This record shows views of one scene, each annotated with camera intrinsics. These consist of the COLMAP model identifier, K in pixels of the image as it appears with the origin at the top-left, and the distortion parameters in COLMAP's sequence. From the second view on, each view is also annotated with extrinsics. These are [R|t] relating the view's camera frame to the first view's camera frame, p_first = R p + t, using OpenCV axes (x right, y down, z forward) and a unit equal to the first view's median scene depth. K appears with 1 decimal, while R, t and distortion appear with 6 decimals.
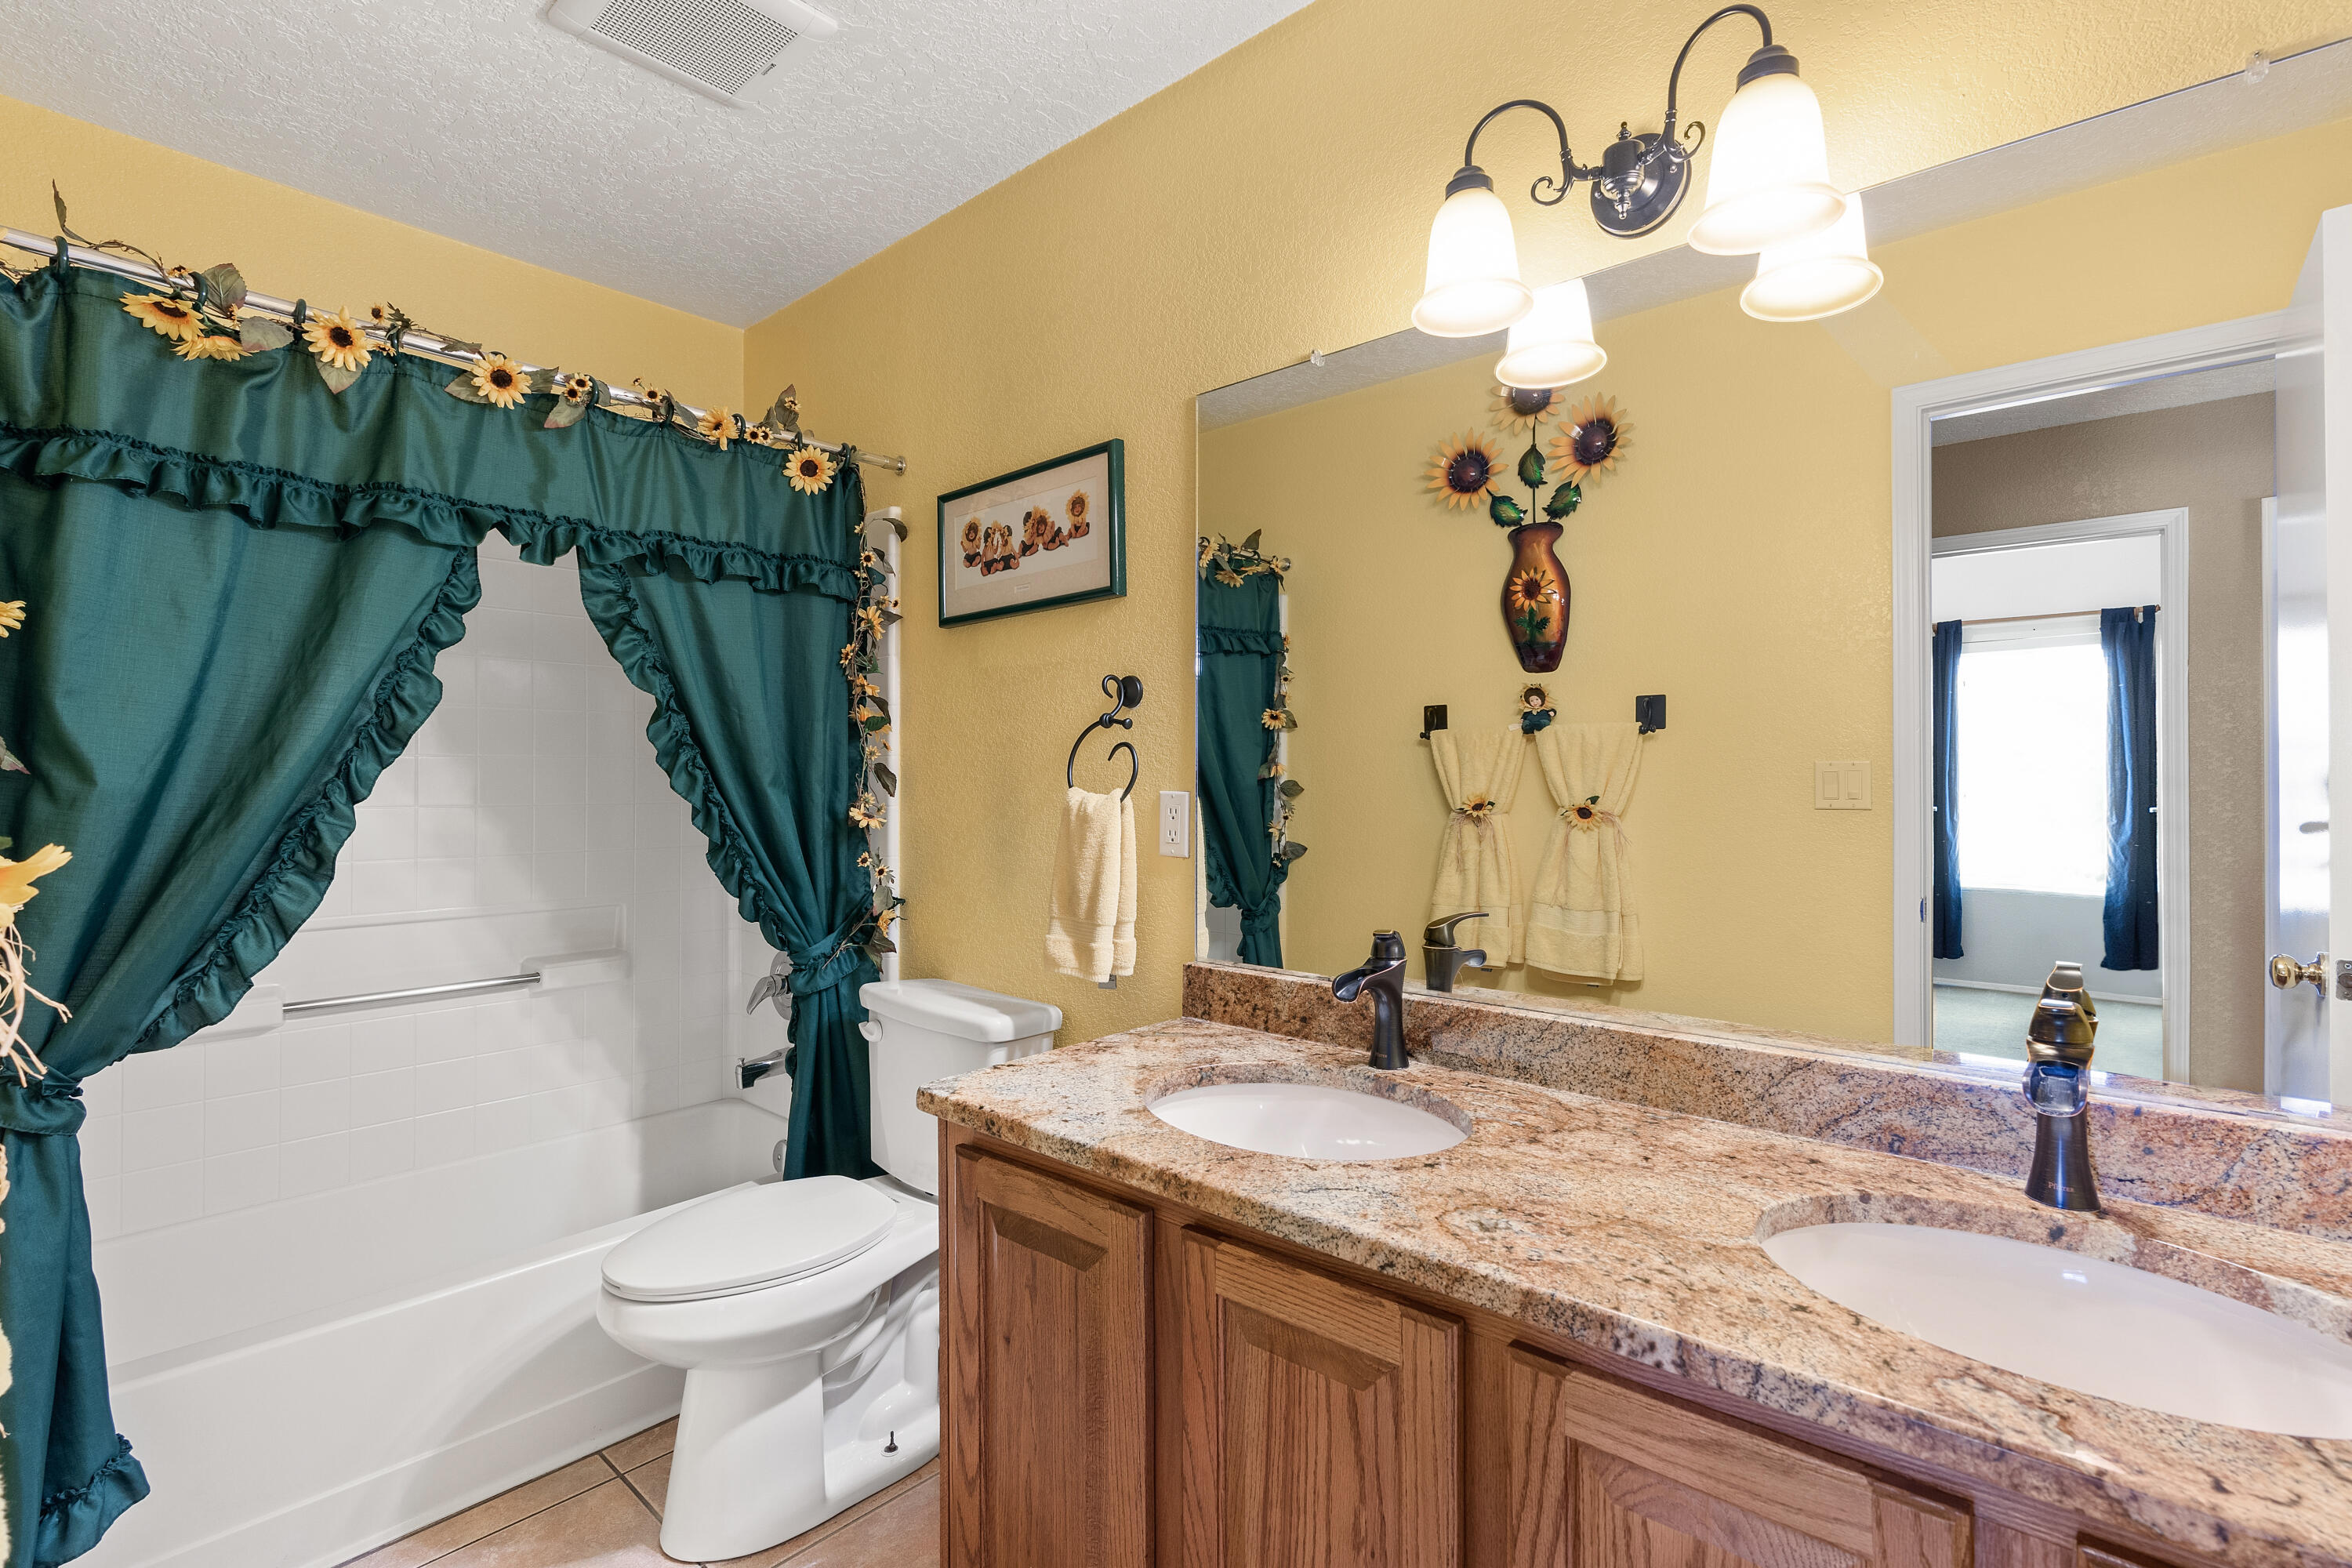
lens RADIAL K [[1072.6, 0, 1172.3], [0, 1072.6, 788.2], [0, 0, 1]] dist [-0.006833, 0.002968]
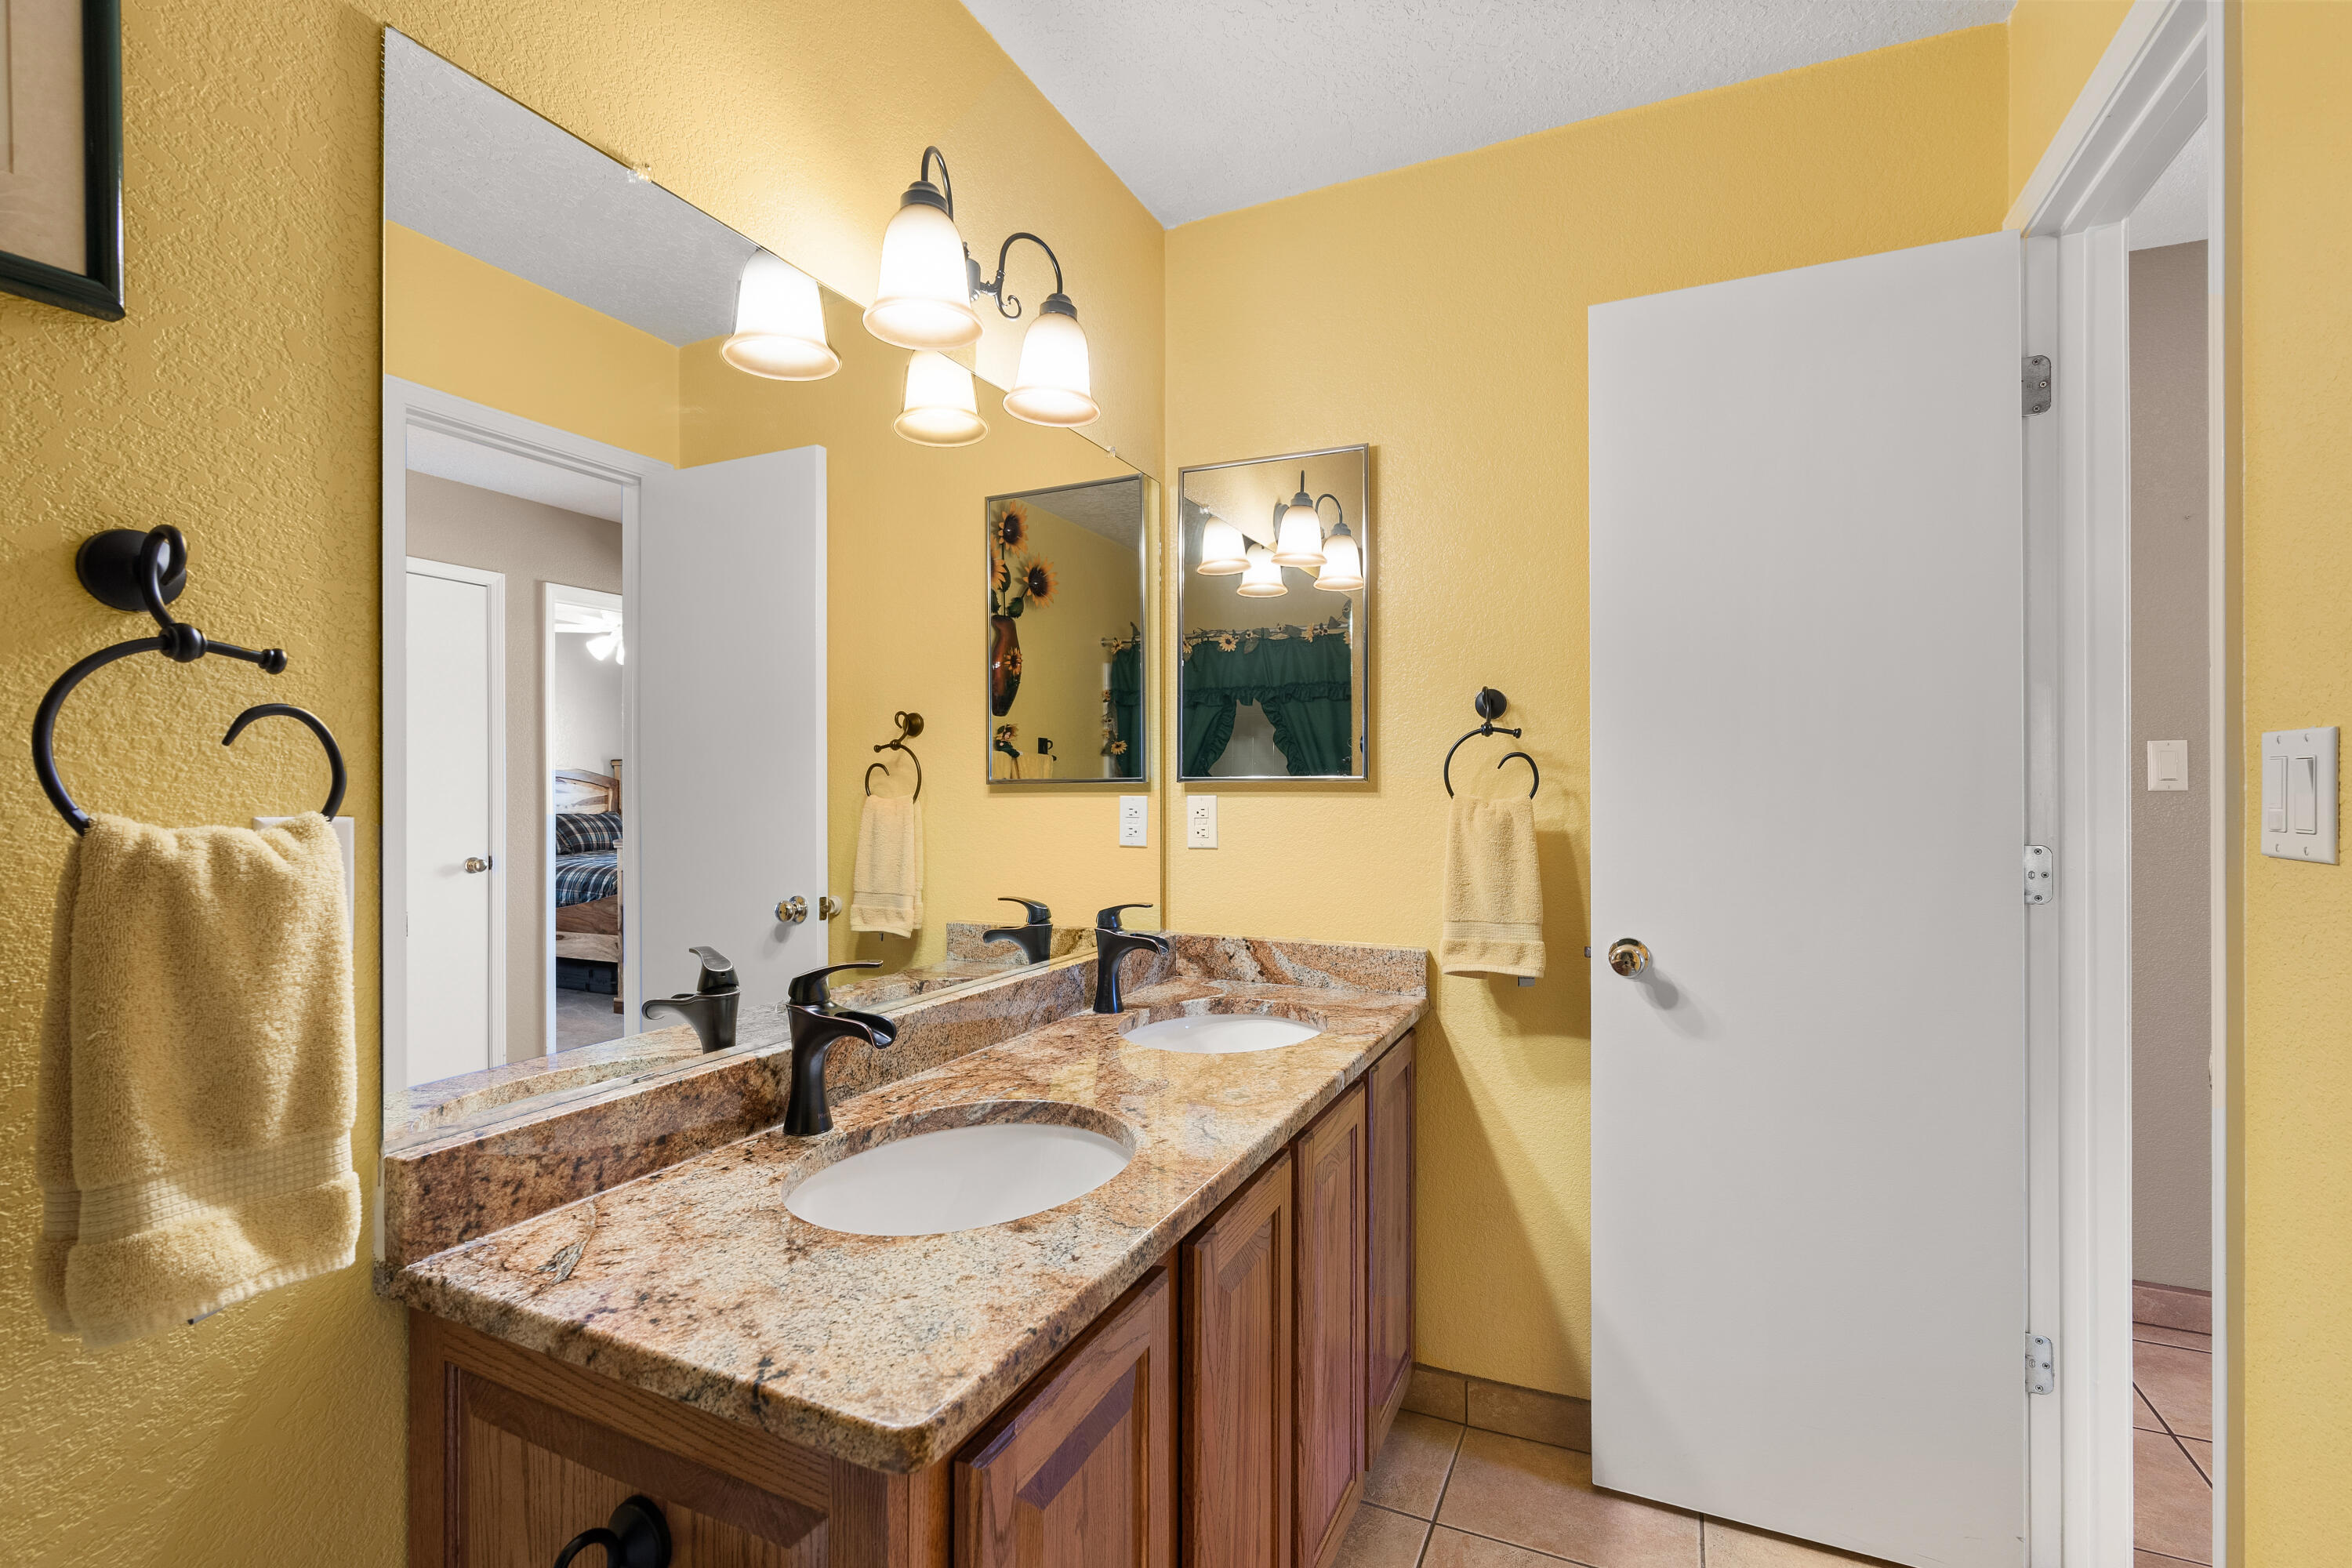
lens RADIAL K [[1072.6, 0, 1173.6], [0, 1072.6, 783.0], [0, 0, 1]] dist [-0.006833, 0.002968]
pose [[-0.310223, 0.002763, 0.950660, -0.832522], [-0.002477, 0.999990, -0.003715, -0.018016], [-0.950661, -0.003507, -0.310213, 1.170113]]
